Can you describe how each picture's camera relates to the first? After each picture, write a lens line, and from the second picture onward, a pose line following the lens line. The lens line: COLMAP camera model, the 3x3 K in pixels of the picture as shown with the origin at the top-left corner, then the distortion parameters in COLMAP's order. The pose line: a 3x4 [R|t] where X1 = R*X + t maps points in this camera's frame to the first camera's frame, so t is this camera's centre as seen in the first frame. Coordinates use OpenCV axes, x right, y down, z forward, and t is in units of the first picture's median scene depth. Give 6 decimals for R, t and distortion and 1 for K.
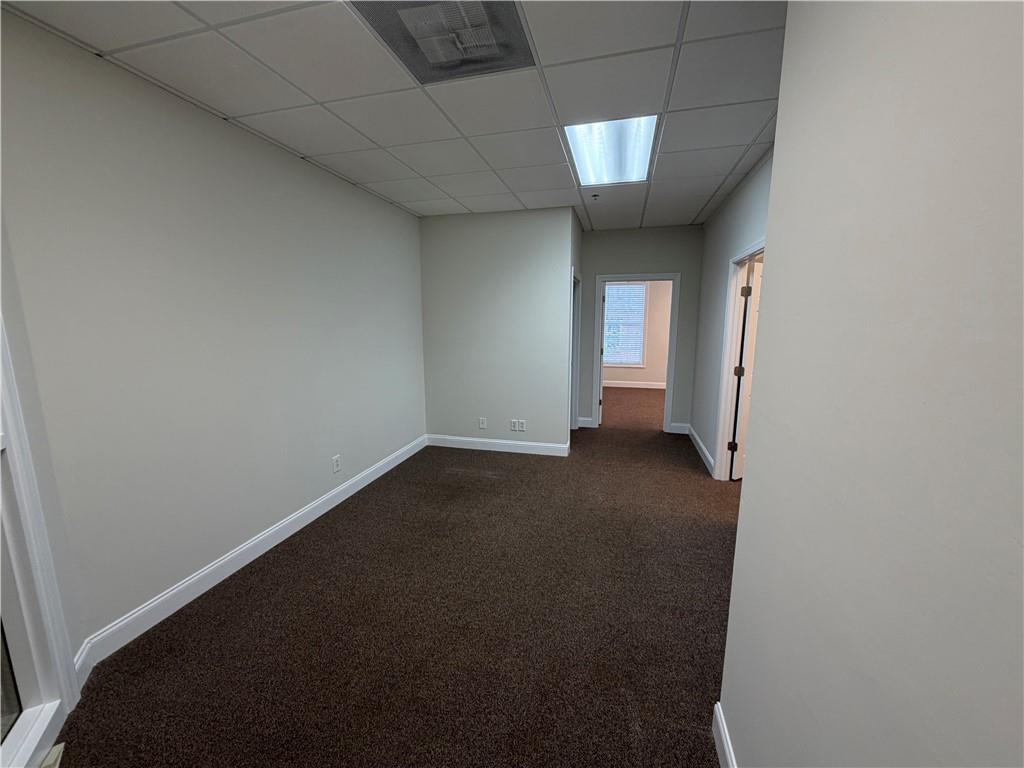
lens RADIAL K [[407.9, 0, 512.0], [0, 407.9, 381.8], [0, 0, 1]] dist [-0.000023, -0.000264]
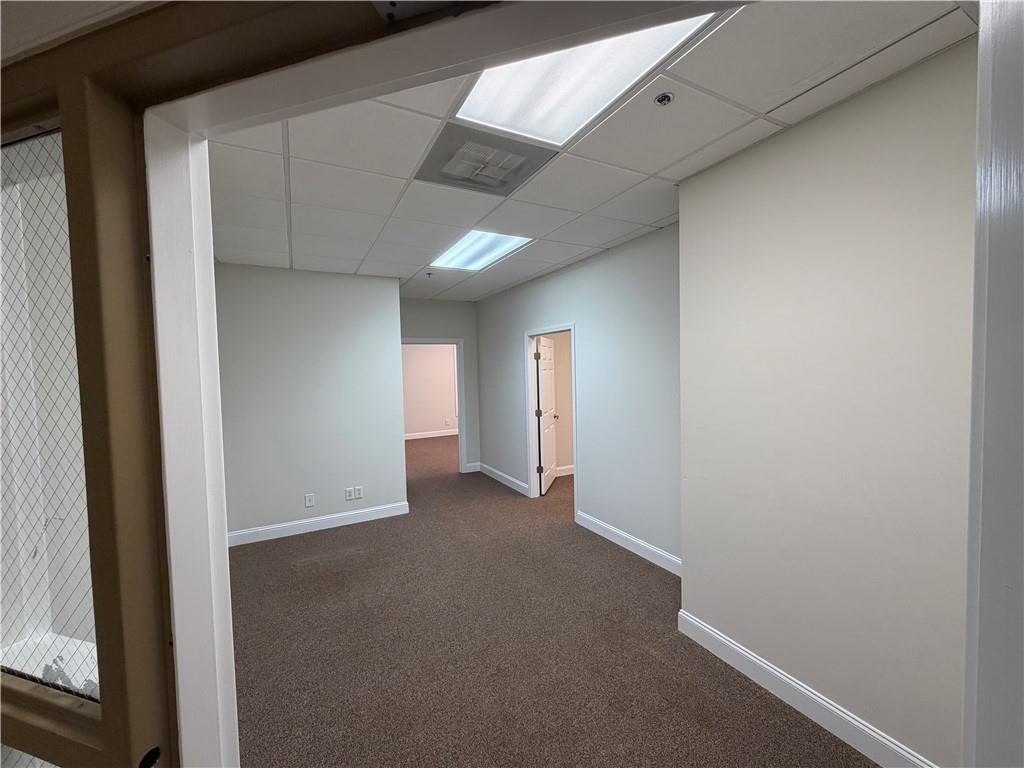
lens RADIAL K [[407.9, 0, 507.9], [0, 407.9, 380.3], [0, 0, 1]] dist [-0.000023, -0.000264]
pose [[0.732459, -0.035424, 0.679889, -0.407170], [0.127182, 0.988185, -0.085528, -0.028167], [-0.668827, 0.149116, 0.728310, 0.049022]]
